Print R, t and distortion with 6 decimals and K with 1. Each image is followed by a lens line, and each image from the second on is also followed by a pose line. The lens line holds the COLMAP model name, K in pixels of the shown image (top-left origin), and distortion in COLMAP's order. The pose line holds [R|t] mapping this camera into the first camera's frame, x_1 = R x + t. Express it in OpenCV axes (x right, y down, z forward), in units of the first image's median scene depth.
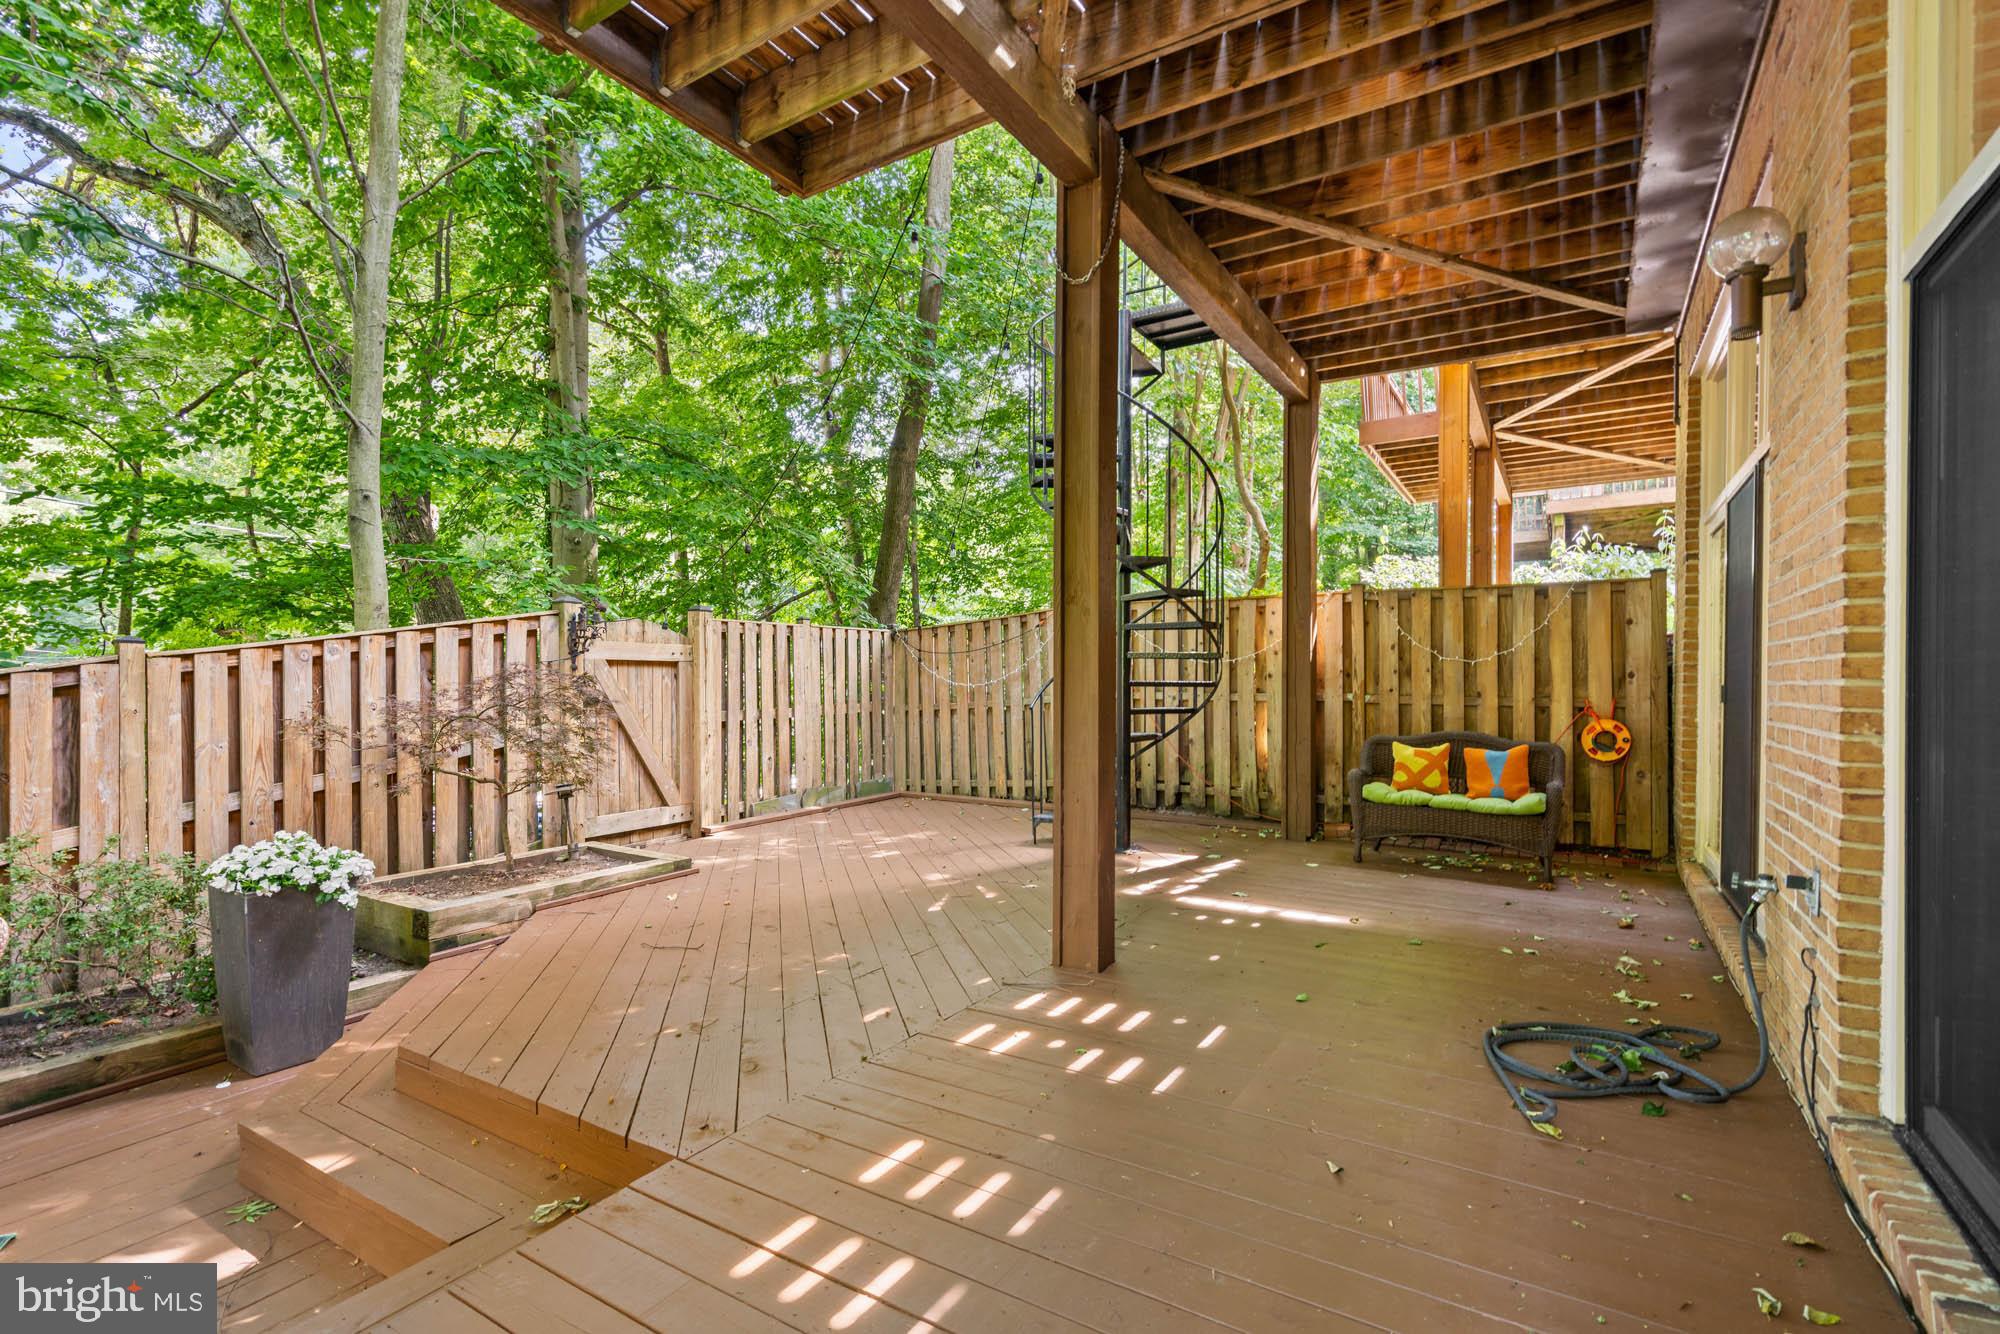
lens RADIAL K [[901.3, 0, 988.5], [0, 901.3, 682.4], [0, 0, 1]] dist [-0.000976, 0.000267]
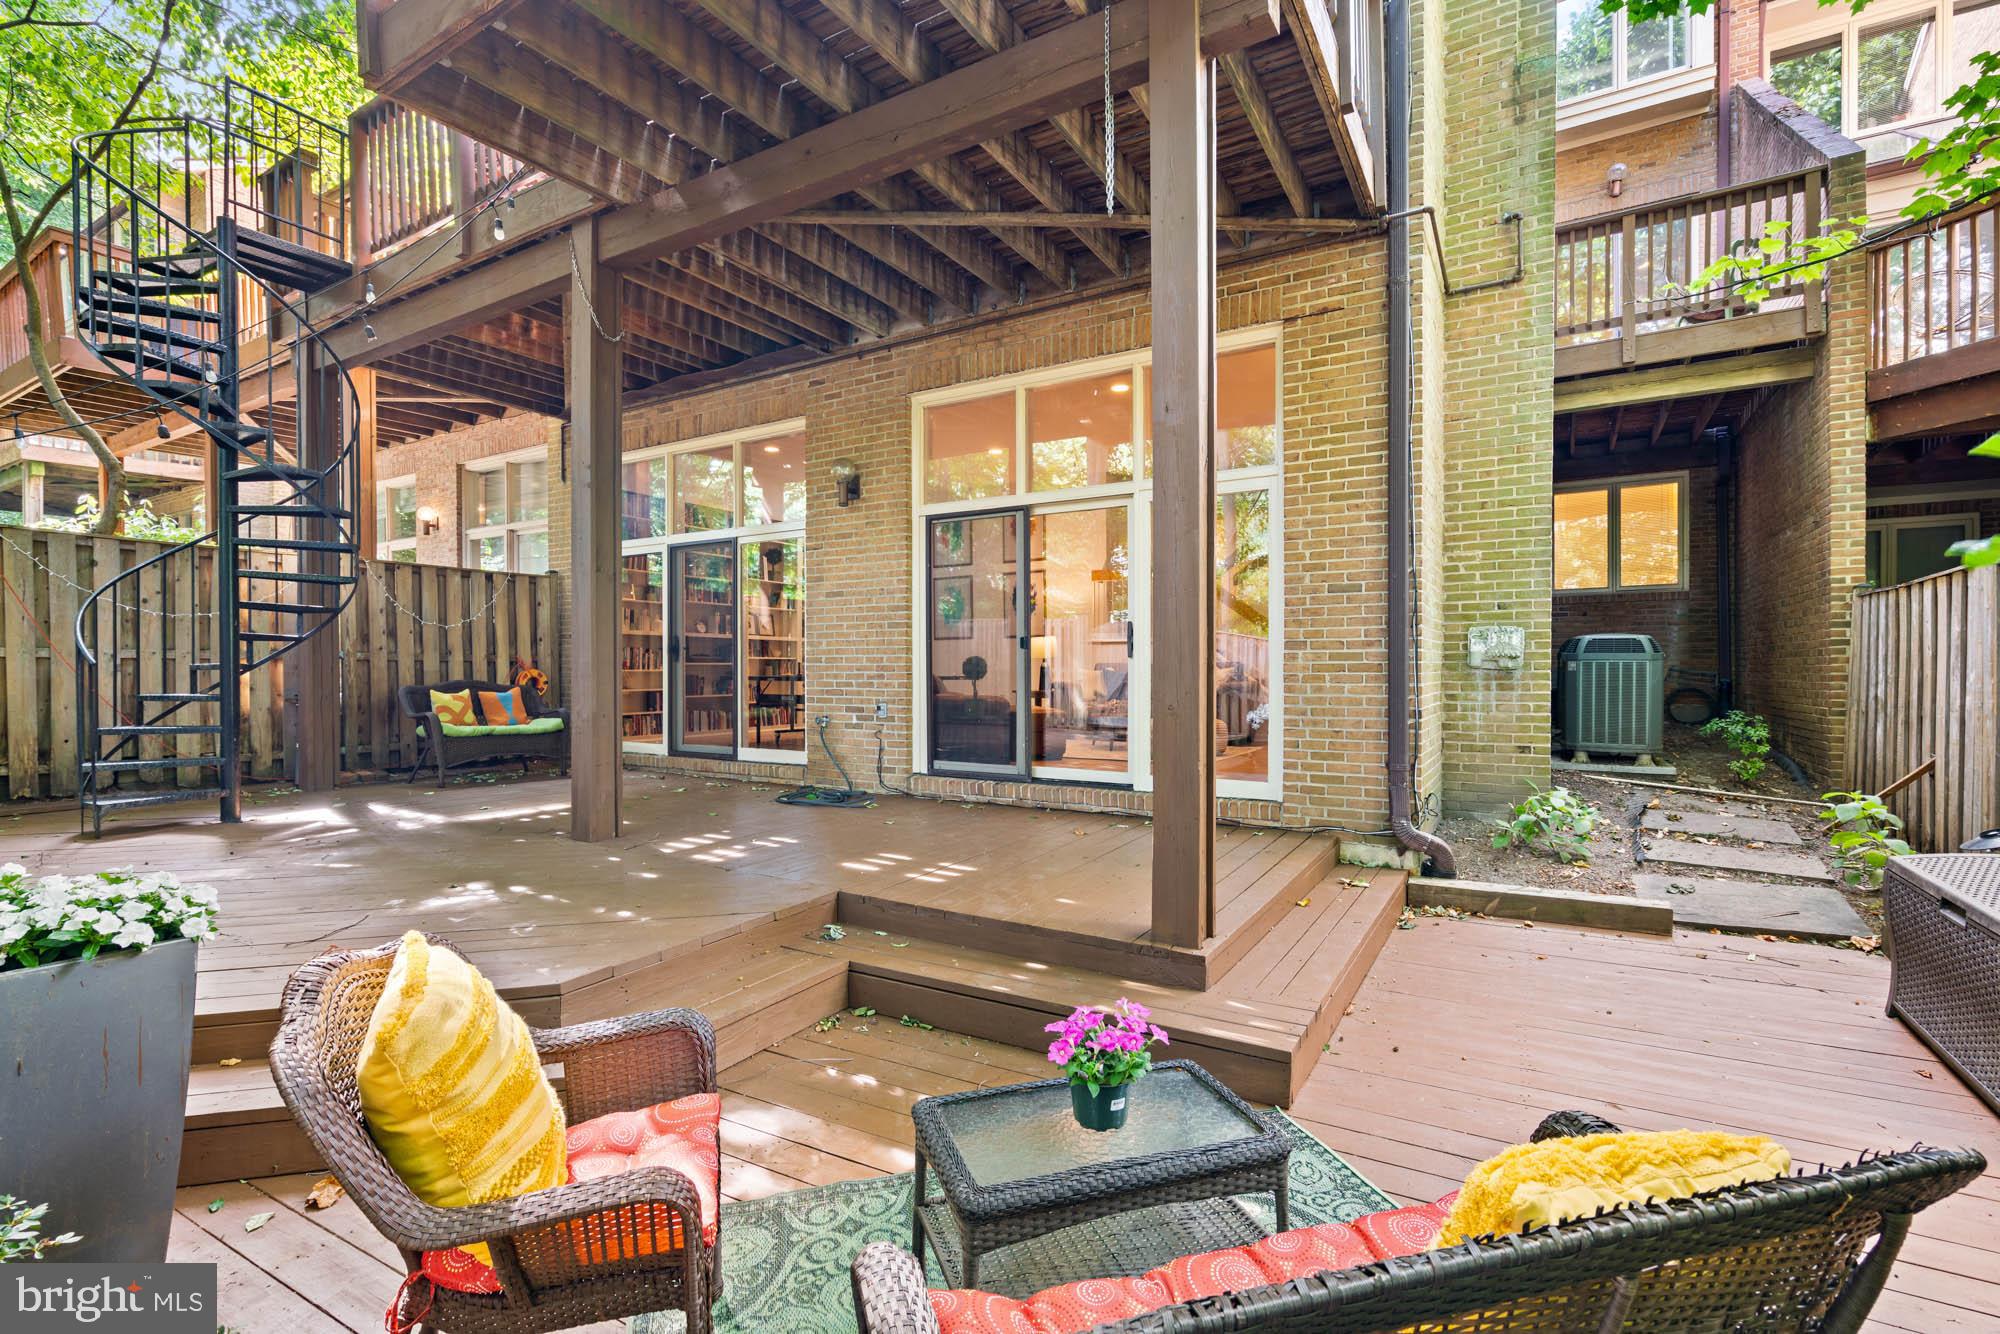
lens RADIAL K [[900.3, 0, 988.4], [0, 900.3, 668.6], [0, 0, 1]] dist [-0.011409, 0.000480]
pose [[-0.027990, -0.012091, 0.999535, -0.825989], [-0.006753, 0.999906, 0.011906, 0.018202], [-0.999585, -0.006416, -0.028069, 0.296946]]
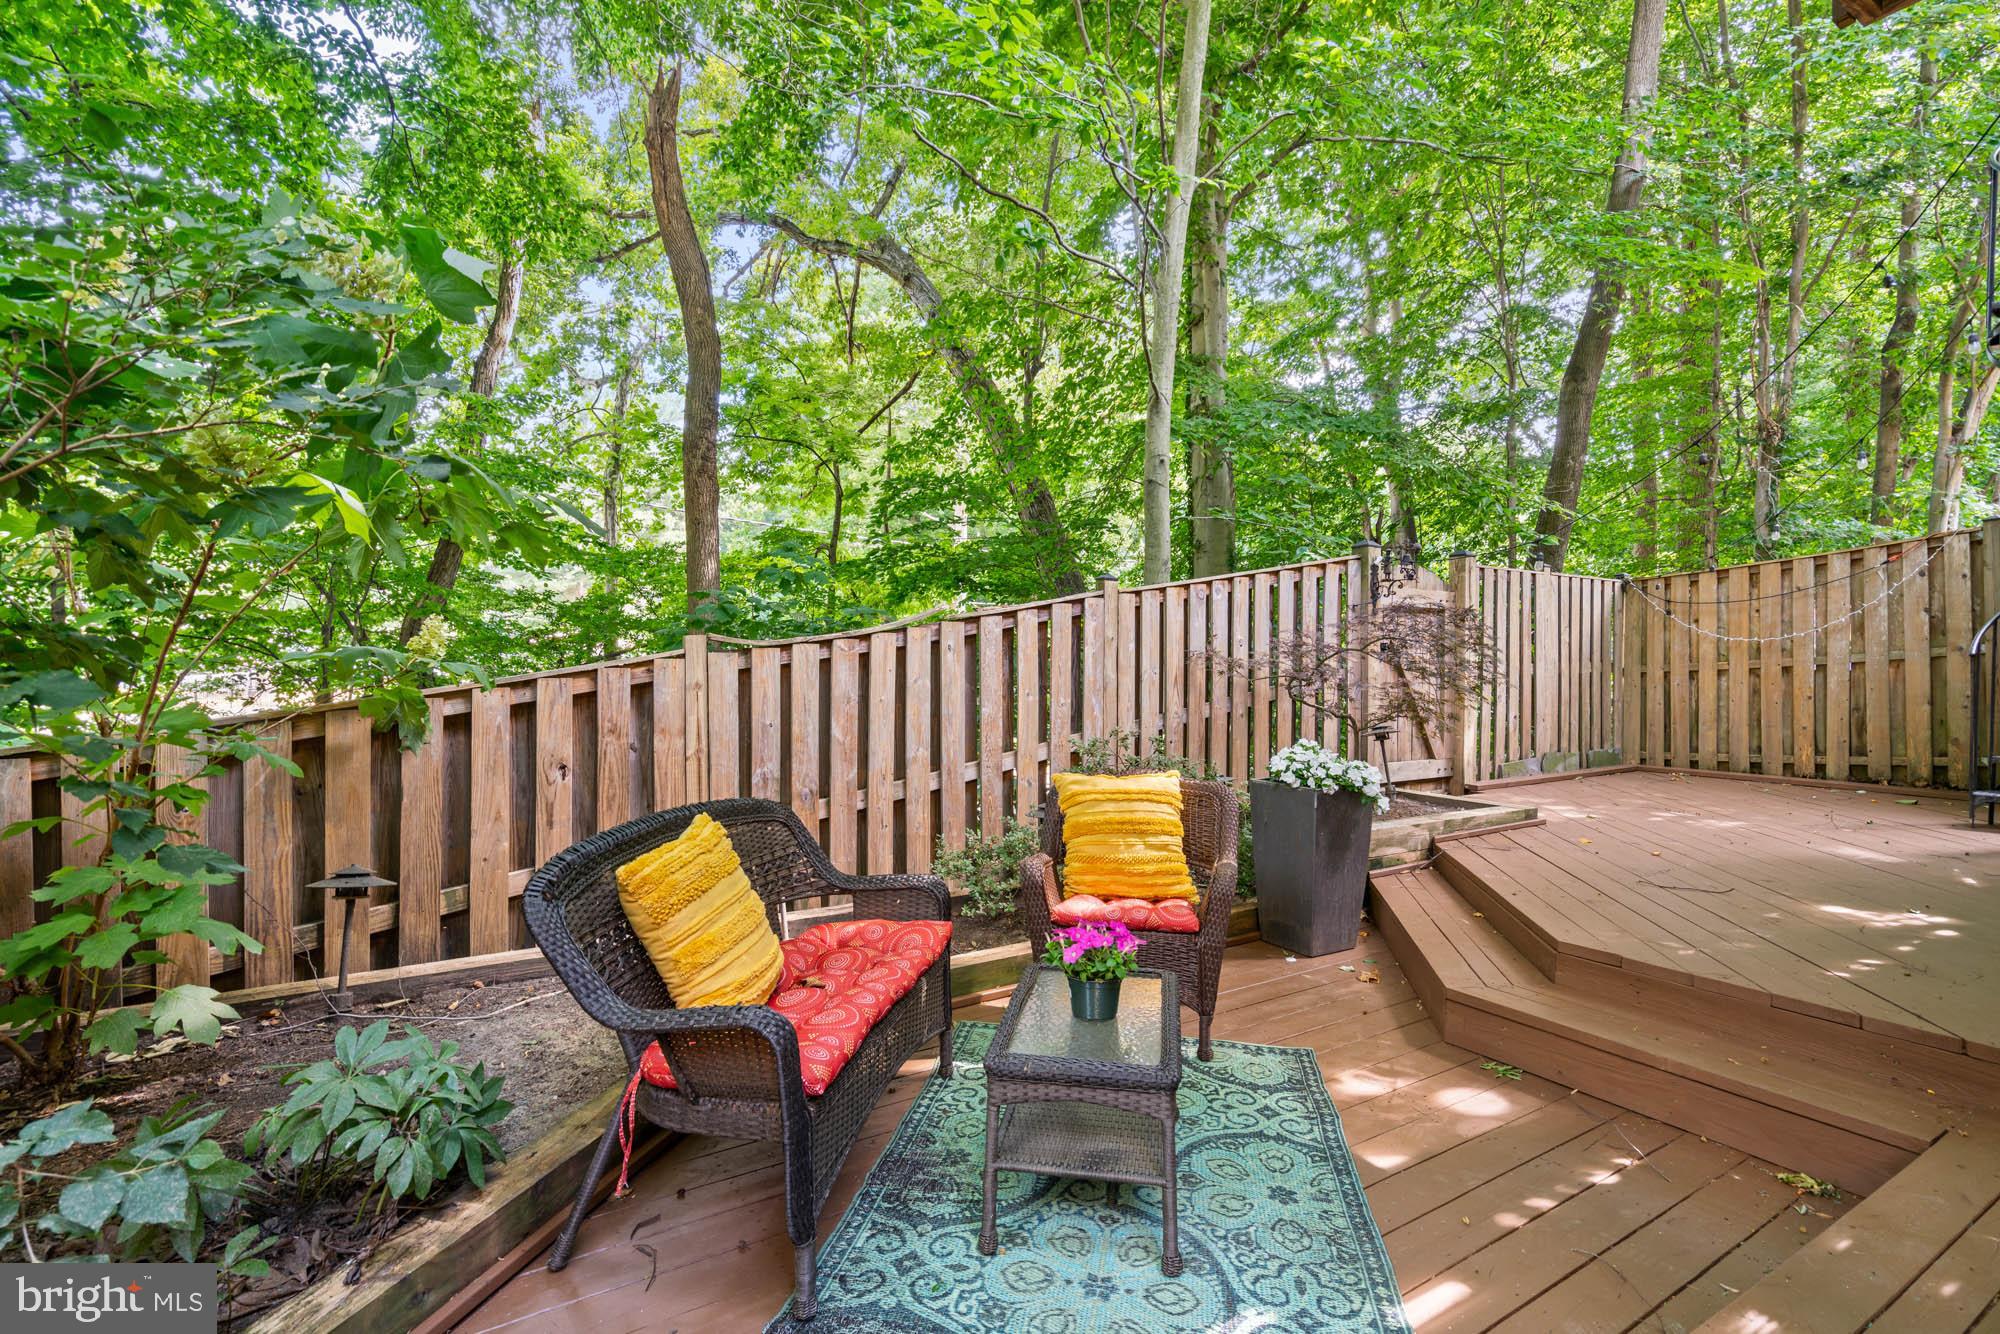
lens RADIAL K [[932.3, 0, 997.8], [0, 932.3, 684.5], [0, 0, 1]] dist [-0.012969, 0.005571]
pose [[0.893189, 0.015571, -0.449412, -0.337843], [-0.008656, 0.999810, 0.017437, 0.045916], [0.449598, -0.011684, 0.893155, -0.100611]]
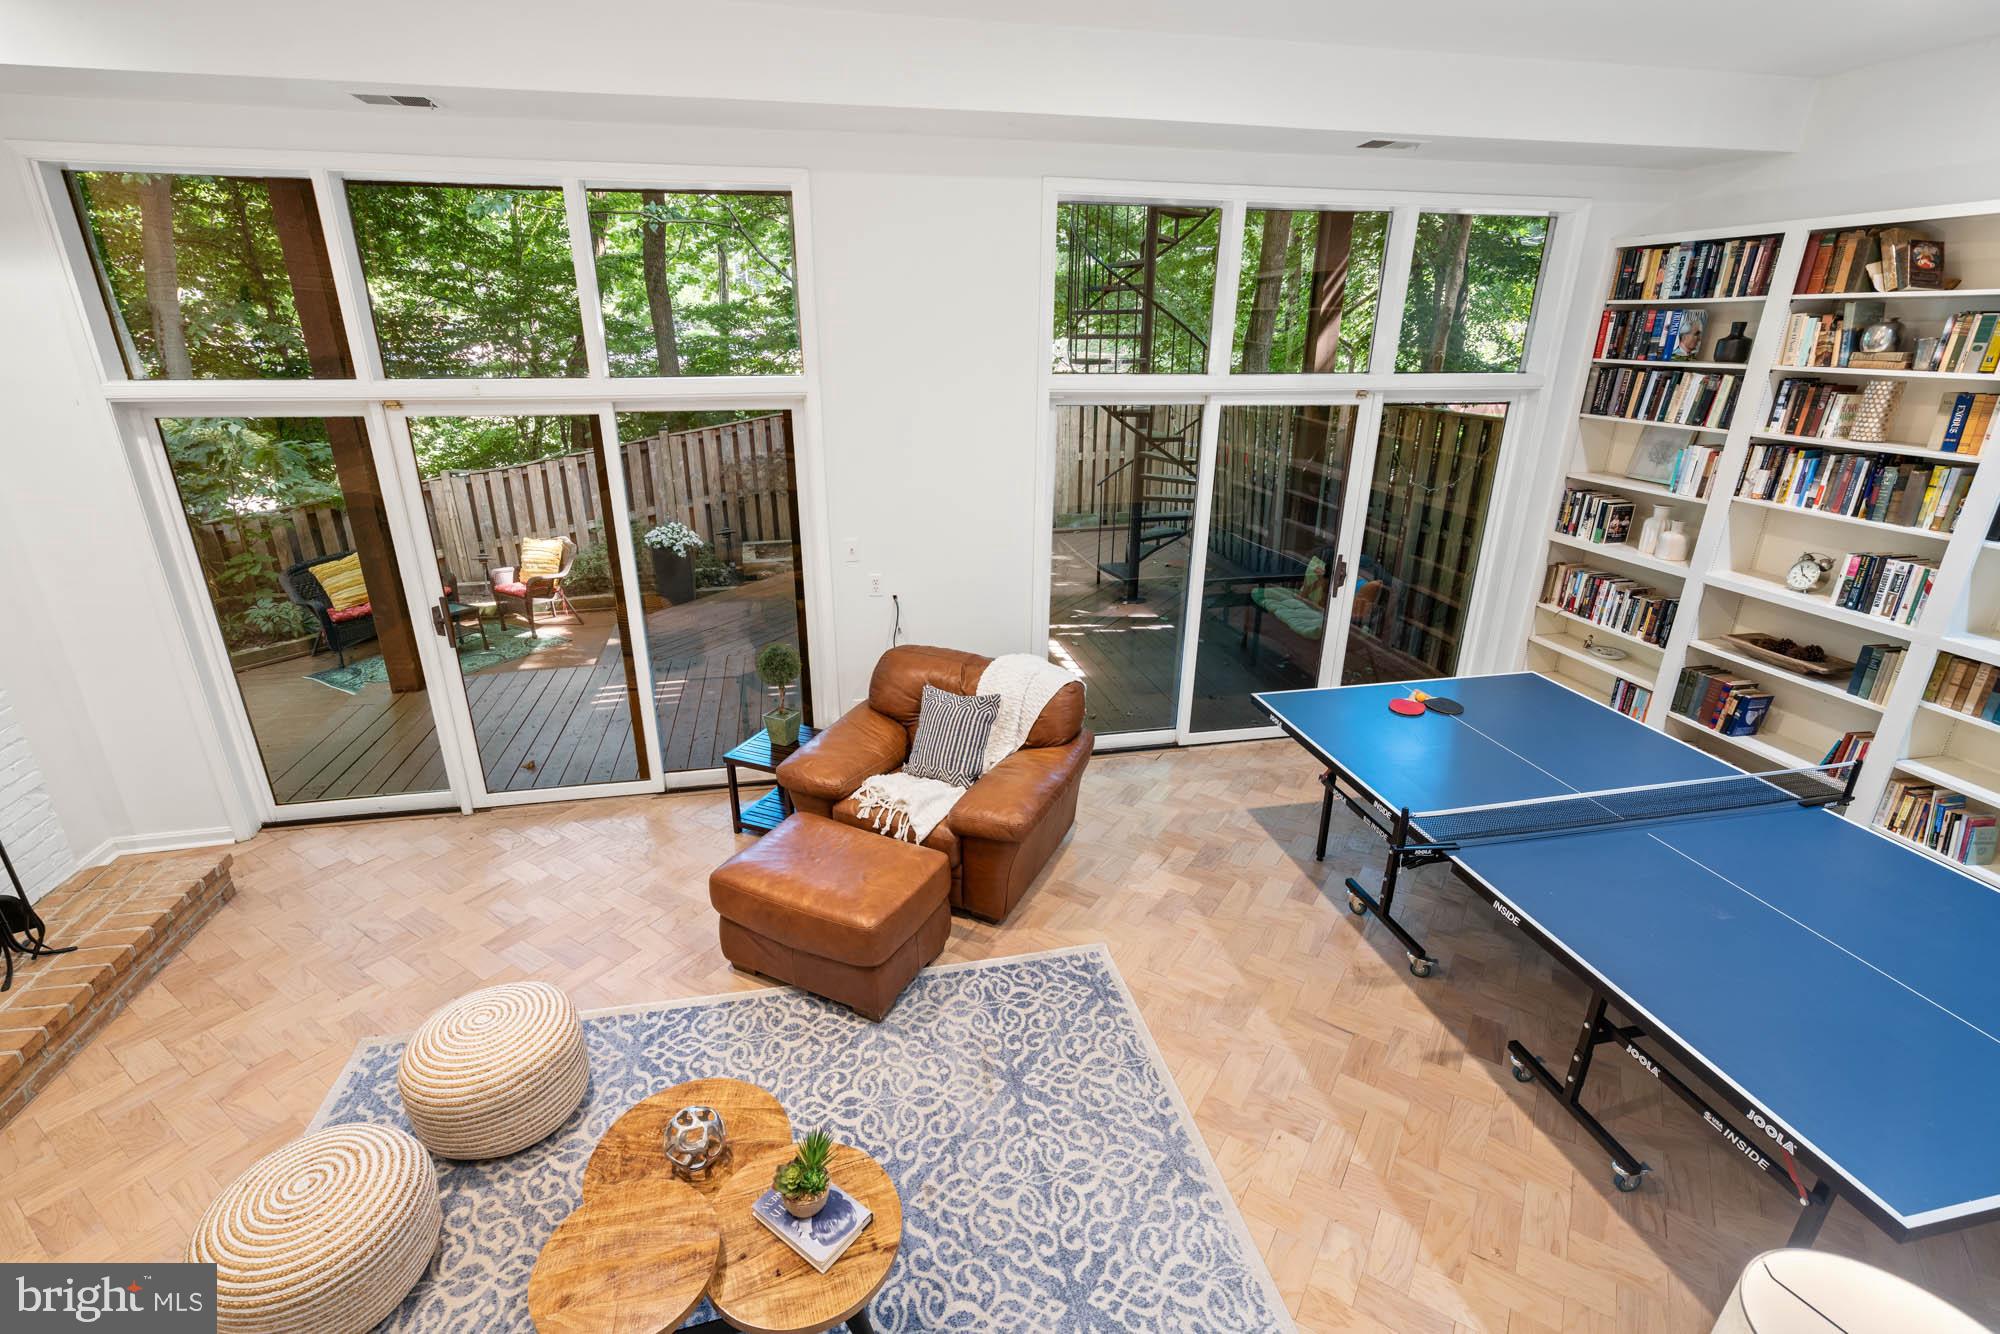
lens RADIAL K [[908.0, 0, 994.7], [0, 908.0, 672.4], [0, 0, 1]] dist [-0.004829, -0.000306]
pose [[0.707457, 0.250604, -0.660835, 0.886824], [-0.001896, 0.935694, 0.352808, -0.183704], [0.706754, -0.248343, 0.662438, -0.075167]]
